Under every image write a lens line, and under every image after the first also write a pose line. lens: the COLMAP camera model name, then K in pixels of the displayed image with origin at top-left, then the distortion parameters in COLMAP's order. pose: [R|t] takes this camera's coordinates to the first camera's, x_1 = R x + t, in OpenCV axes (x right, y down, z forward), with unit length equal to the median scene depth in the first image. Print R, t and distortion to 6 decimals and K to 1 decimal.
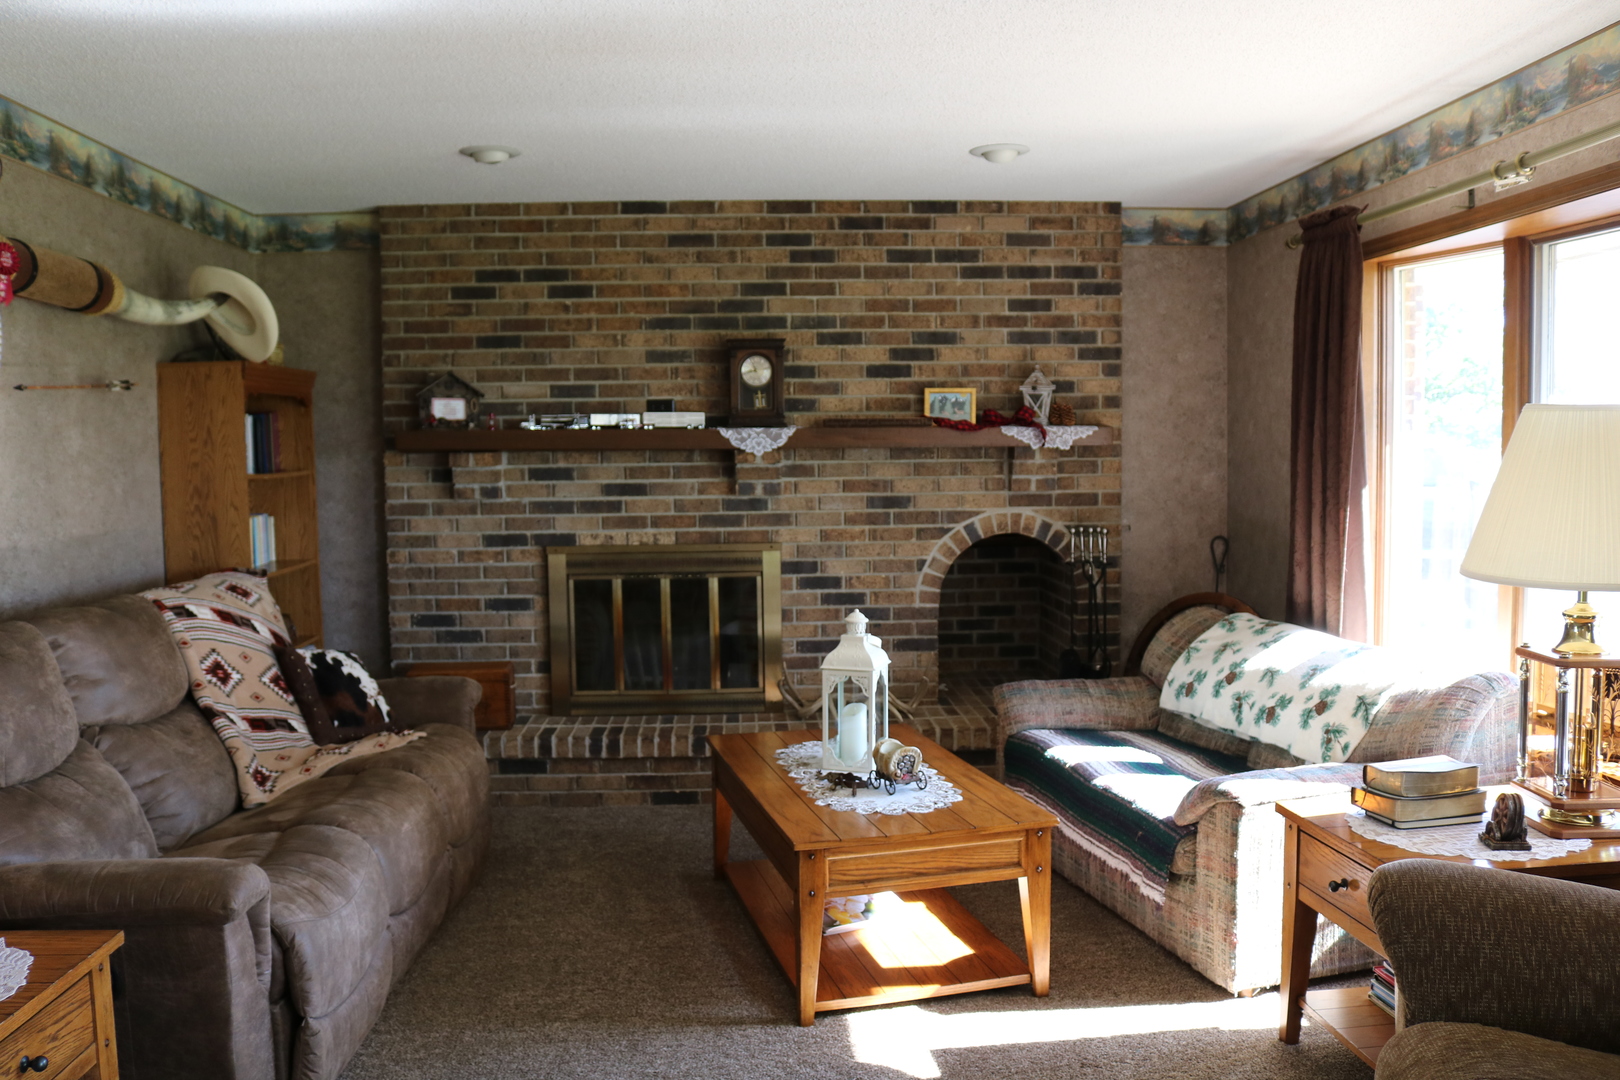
lens RADIAL K [[1348.9, 0, 820.0], [0, 1348.9, 528.3], [0, 0, 1]] dist [-0.150767, 0.111497]
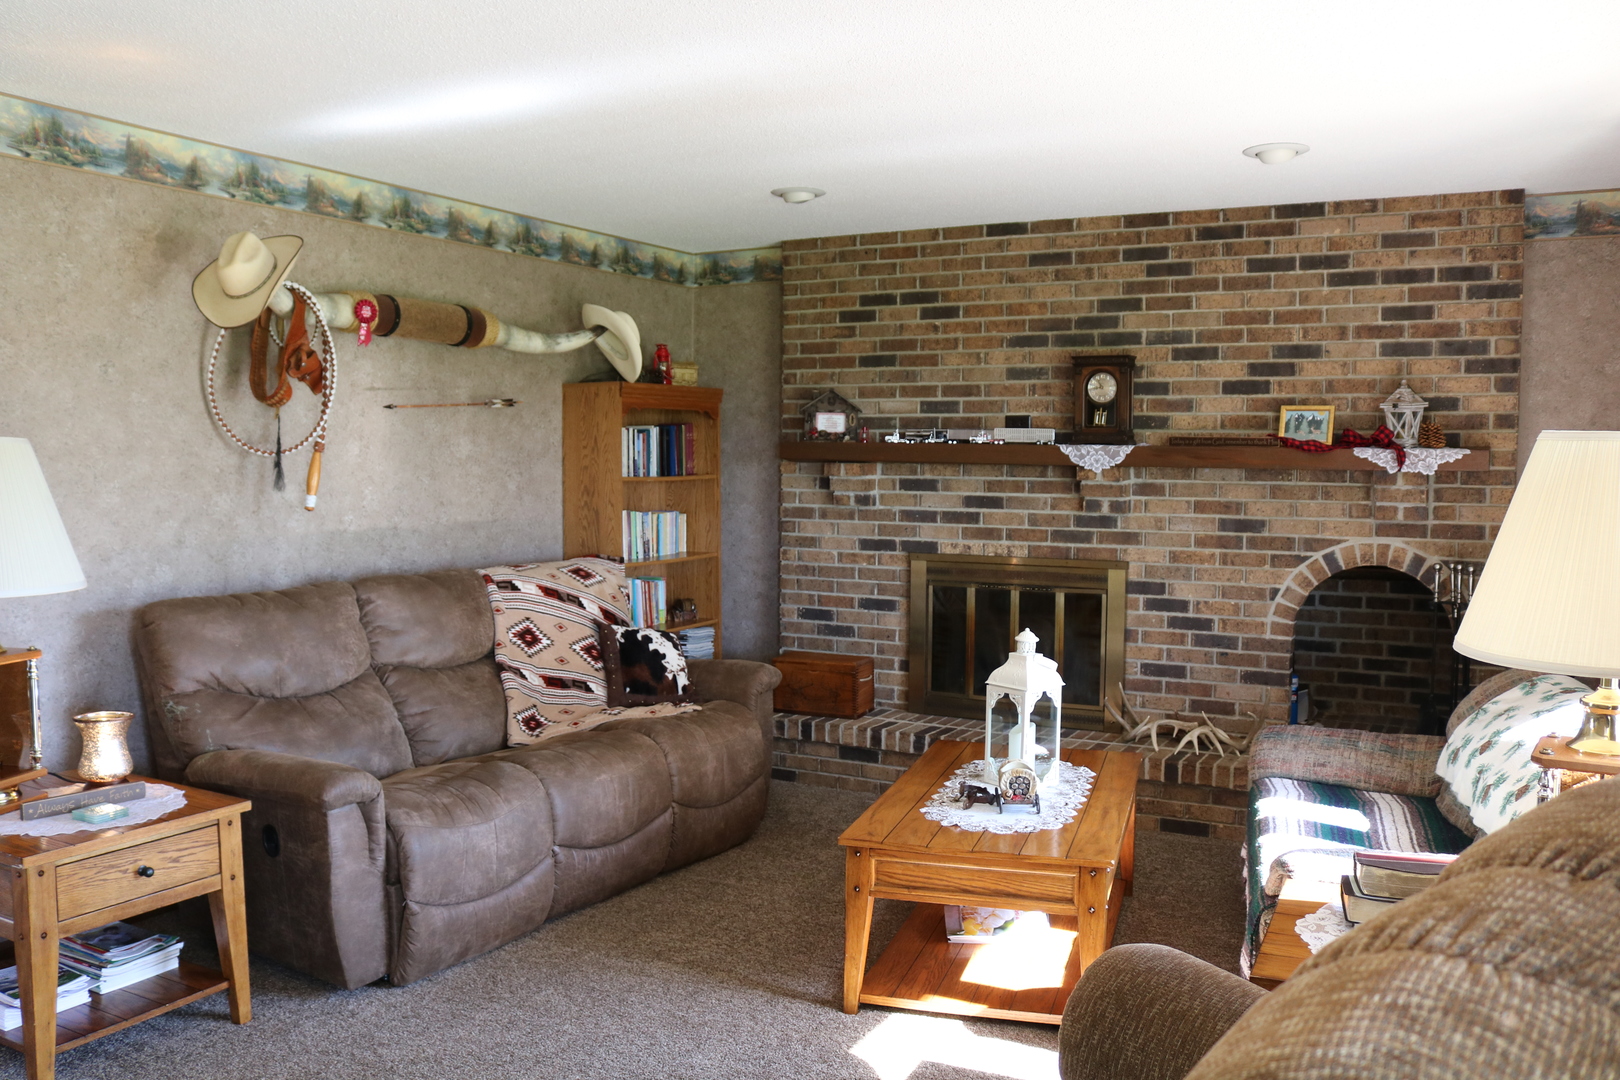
lens RADIAL K [[1348.9, 0, 774.6], [0, 1348.9, 525.2], [0, 0, 1]] dist [-0.150767, 0.111497]
pose [[0.844382, 0.044323, -0.533905, 0.274744], [-0.048682, 0.998797, 0.005925, -0.009334], [0.533526, 0.020988, 0.845524, 0.037594]]
